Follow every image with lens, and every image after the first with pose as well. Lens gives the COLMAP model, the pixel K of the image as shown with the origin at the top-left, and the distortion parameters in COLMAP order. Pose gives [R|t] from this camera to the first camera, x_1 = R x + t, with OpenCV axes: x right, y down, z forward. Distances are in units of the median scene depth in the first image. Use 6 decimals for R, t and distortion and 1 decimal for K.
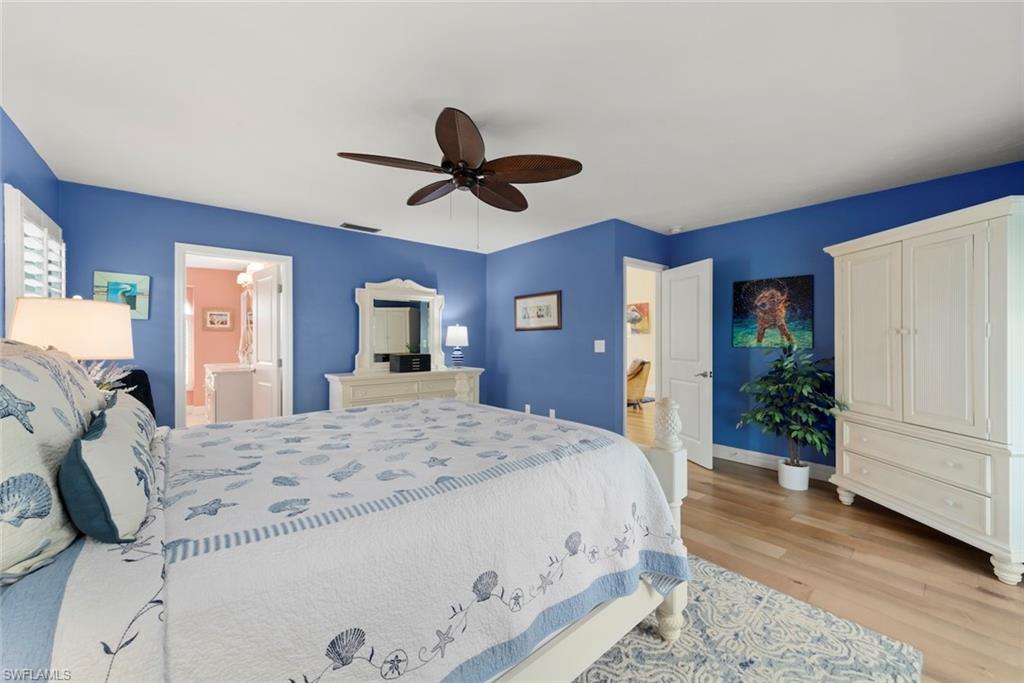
lens RADIAL K [[394.6, 0, 509.8], [0, 394.6, 338.4], [0, 0, 1]] dist [-0.001824, -0.000079]
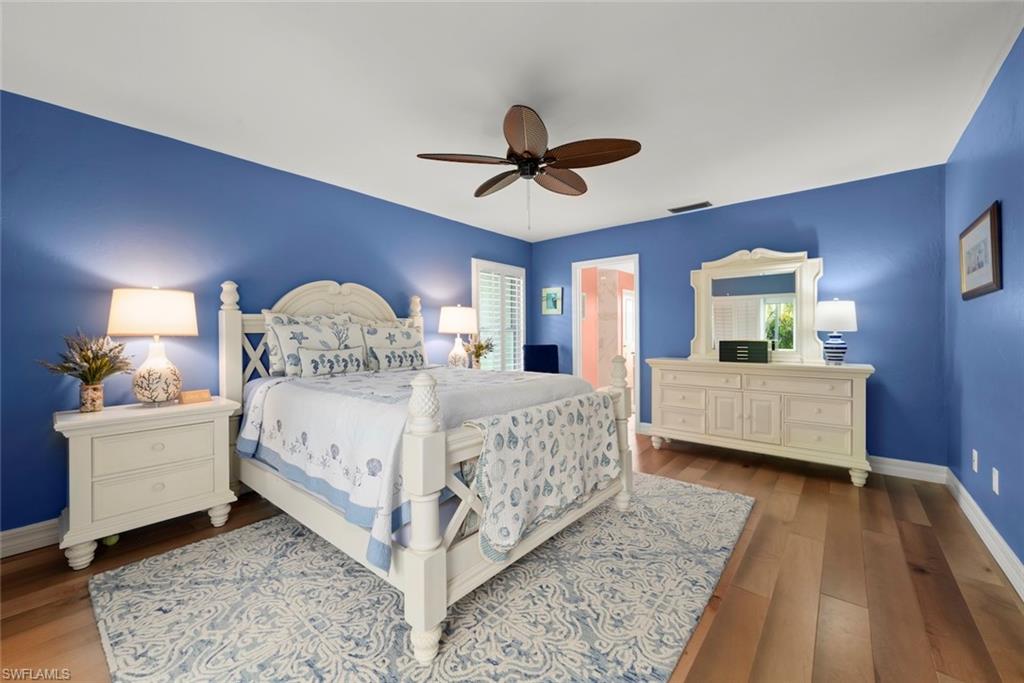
lens RADIAL K [[394.6, 0, 509.8], [0, 394.6, 338.4], [0, 0, 1]] dist [-0.001824, -0.000079]
pose [[0.161557, 0.007844, -0.986832, 0.495468], [0.004462, 0.999952, 0.008679, 0.027187], [0.986853, -0.005805, 0.161514, 0.410898]]
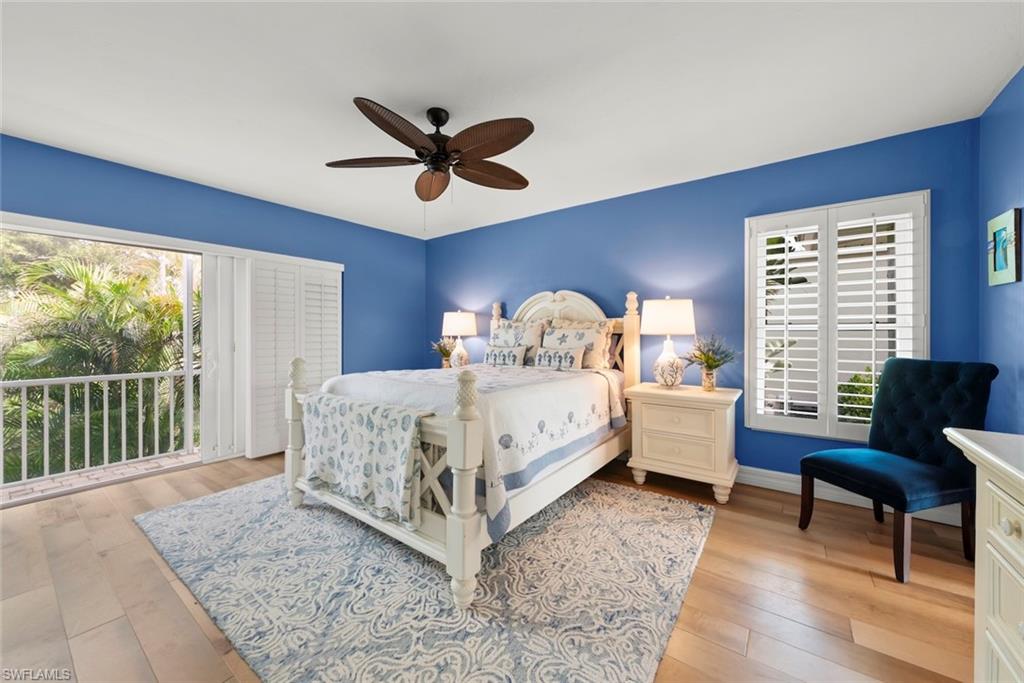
lens RADIAL K [[381.5, 0, 516.5], [0, 381.5, 337.7], [0, 0, 1]] dist [-0.000714, -0.000343]
pose [[-0.972059, 0.005070, -0.234684, -0.038861], [0.002695, 0.999942, 0.010438, 0.021489], [0.234723, 0.009514, -0.972016, 1.067641]]
